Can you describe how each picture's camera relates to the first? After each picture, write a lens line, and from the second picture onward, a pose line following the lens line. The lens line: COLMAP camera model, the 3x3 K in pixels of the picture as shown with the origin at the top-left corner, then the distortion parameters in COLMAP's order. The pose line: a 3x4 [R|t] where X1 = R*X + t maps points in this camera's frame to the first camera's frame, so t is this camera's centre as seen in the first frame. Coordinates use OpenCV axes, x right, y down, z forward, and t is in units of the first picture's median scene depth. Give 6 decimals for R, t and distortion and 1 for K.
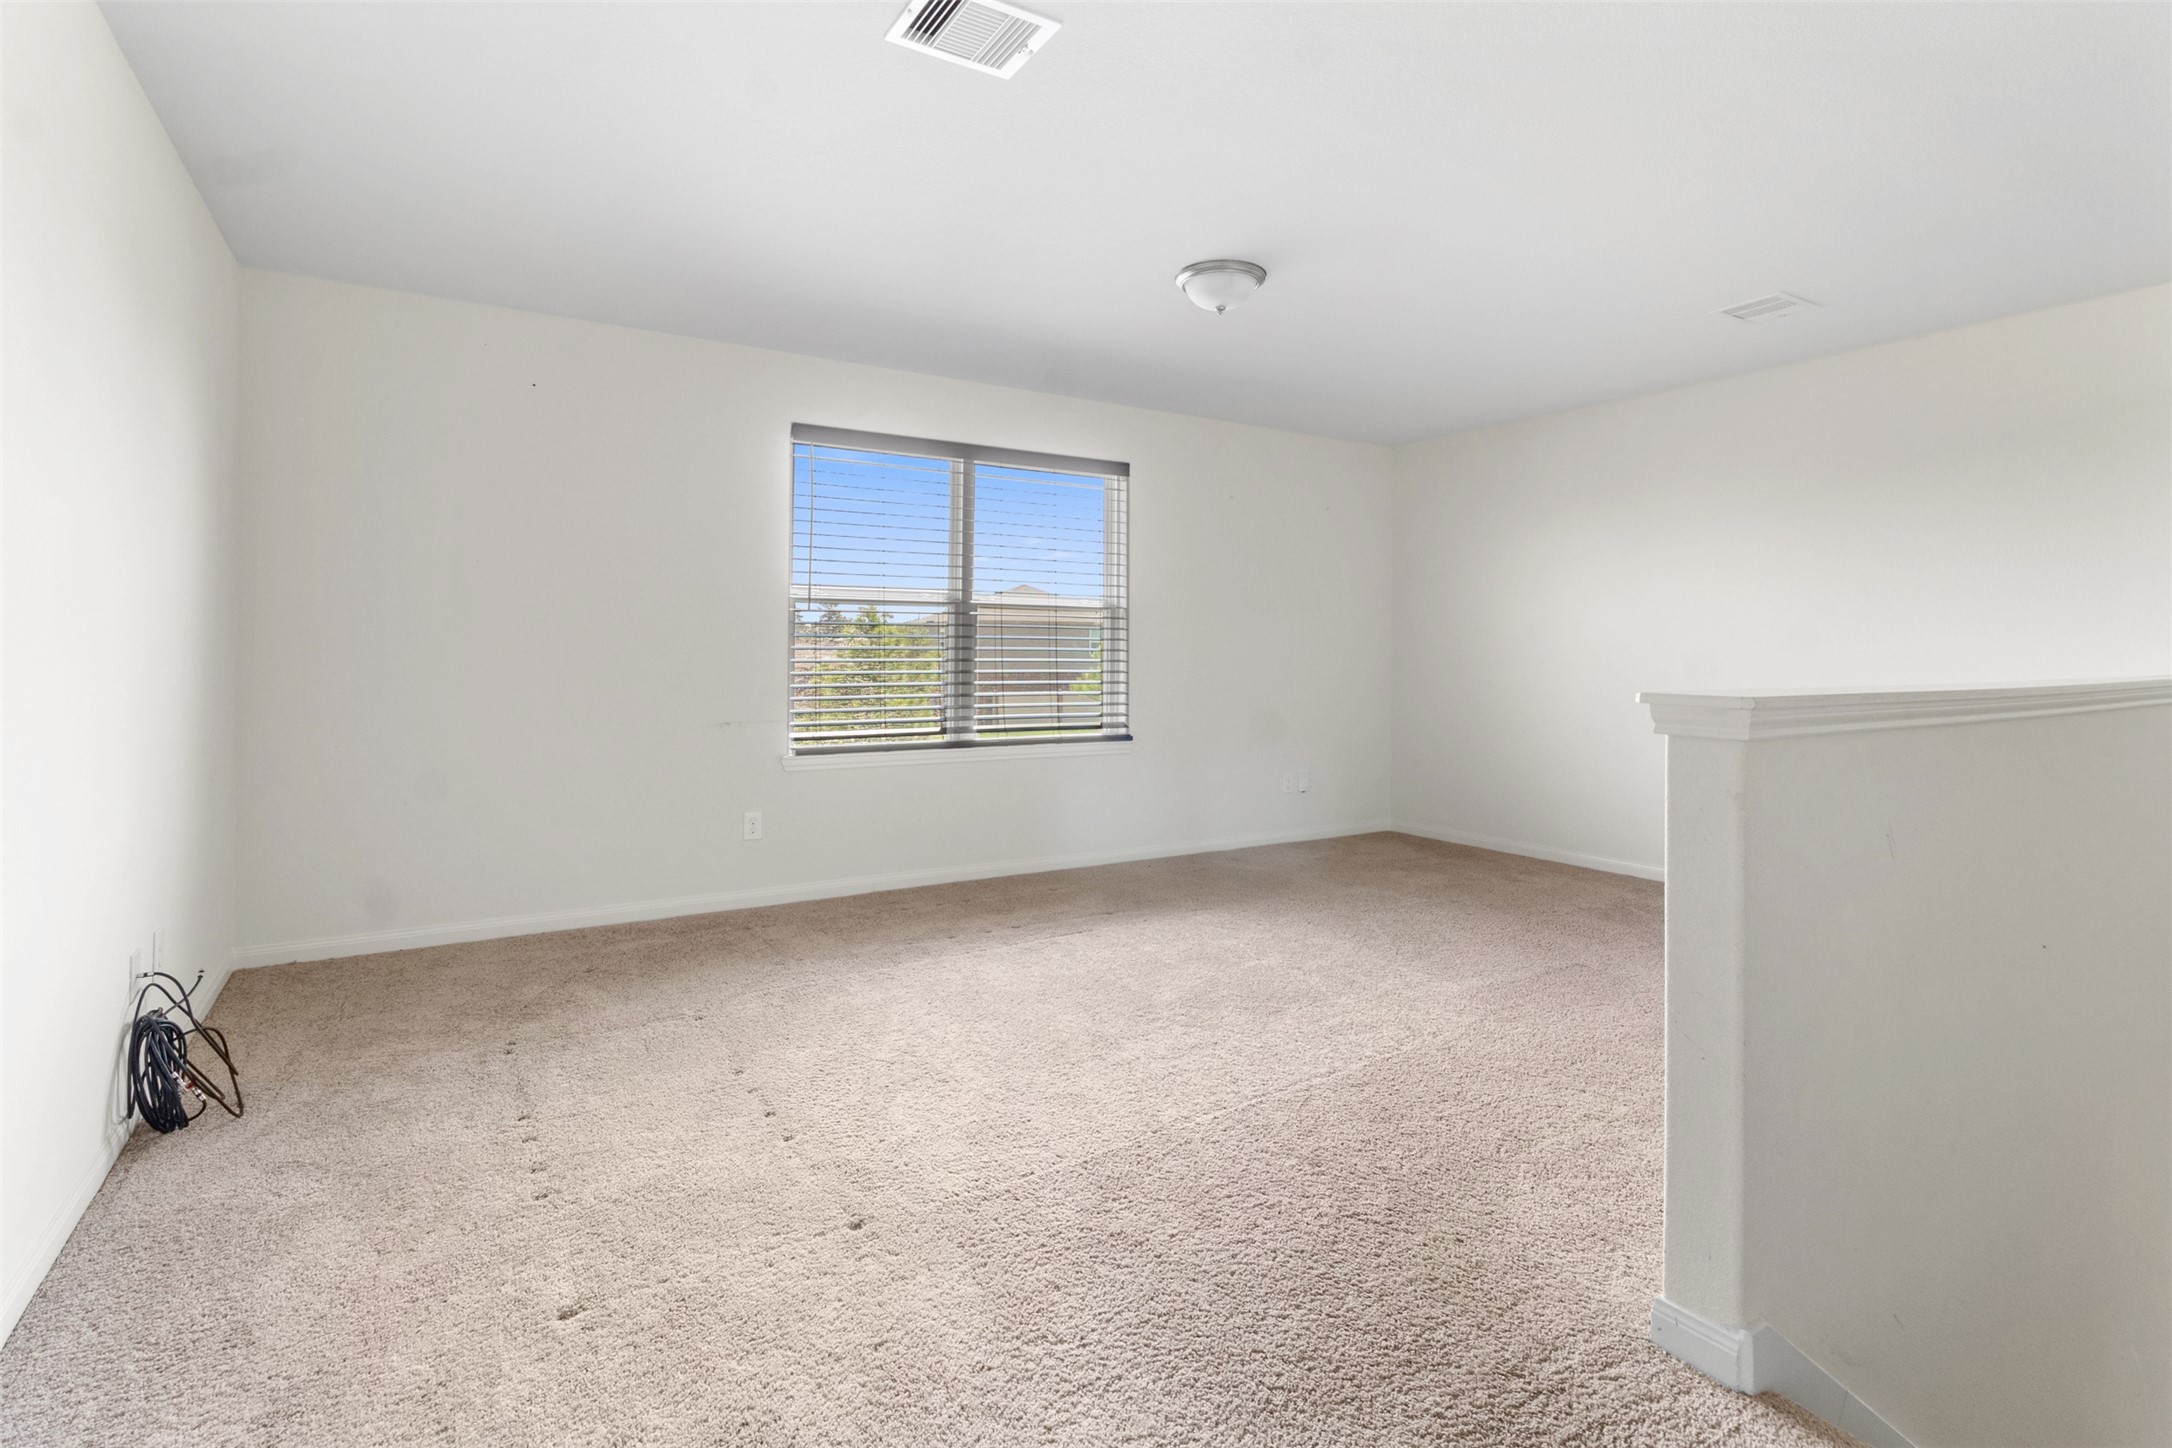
lens RADIAL K [[981.7, 0, 1083.4], [0, 981.7, 701.3], [0, 0, 1]] dist [0.003705, 0.000067]
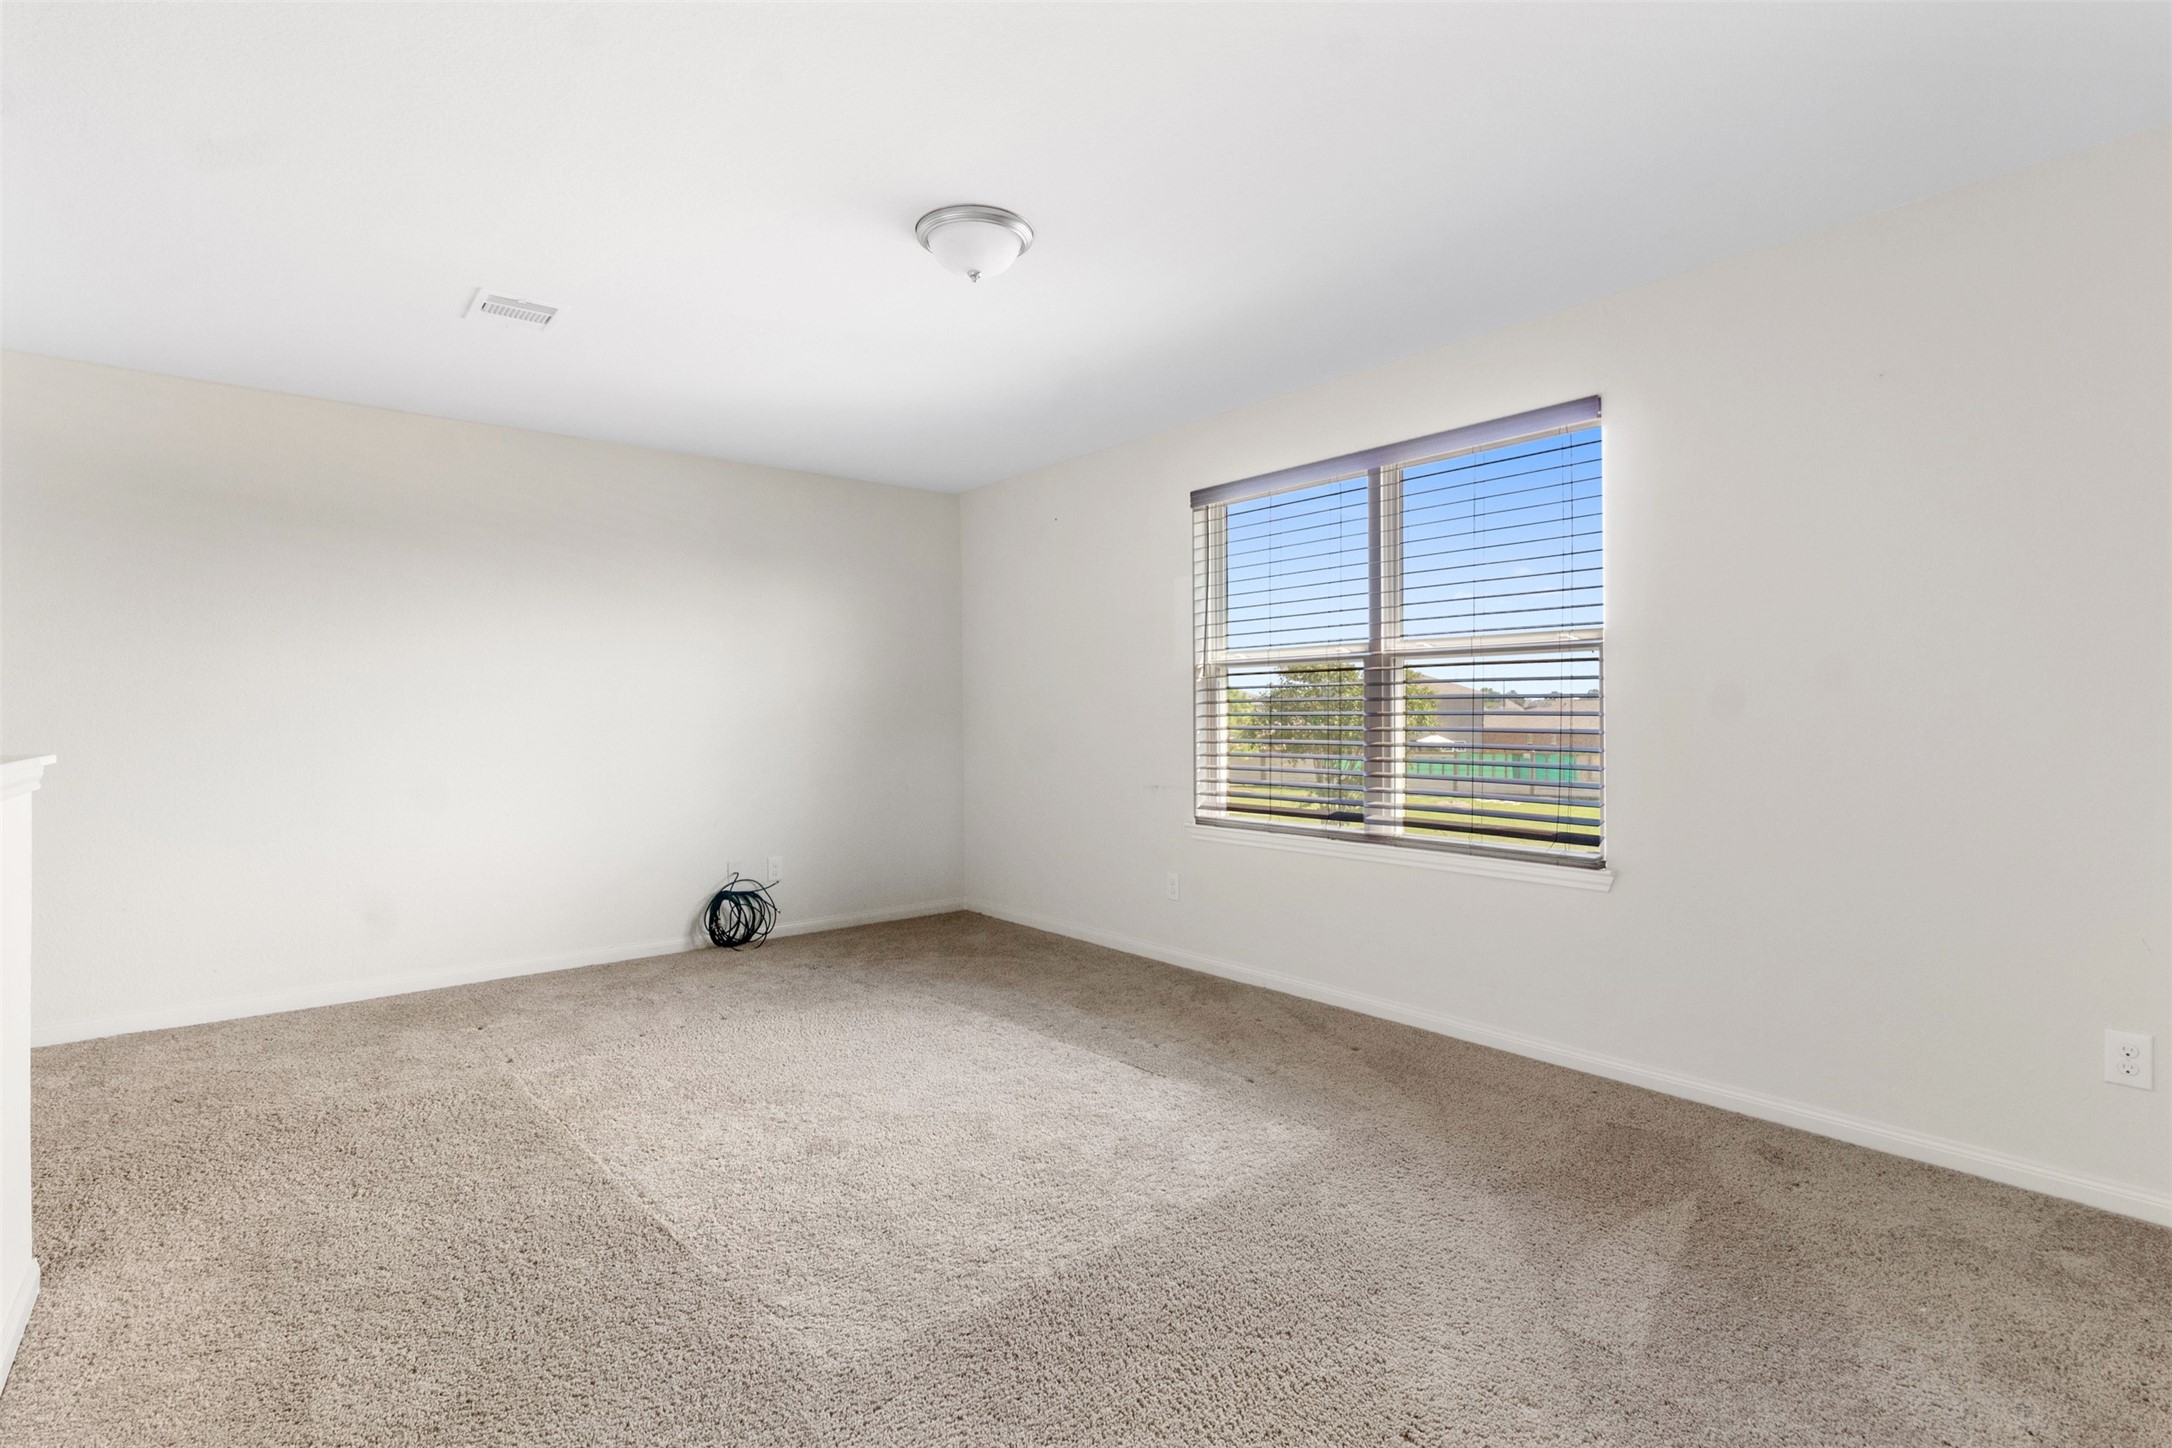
lens RADIAL K [[981.7, 0, 1083.4], [0, 981.7, 701.3], [0, 0, 1]] dist [0.003705, 0.000067]
pose [[0.170300, -0.007105, -0.985367, 0.624945], [-0.020022, 0.999743, -0.010669, -0.051774], [0.985189, 0.021546, 0.170114, 0.666593]]
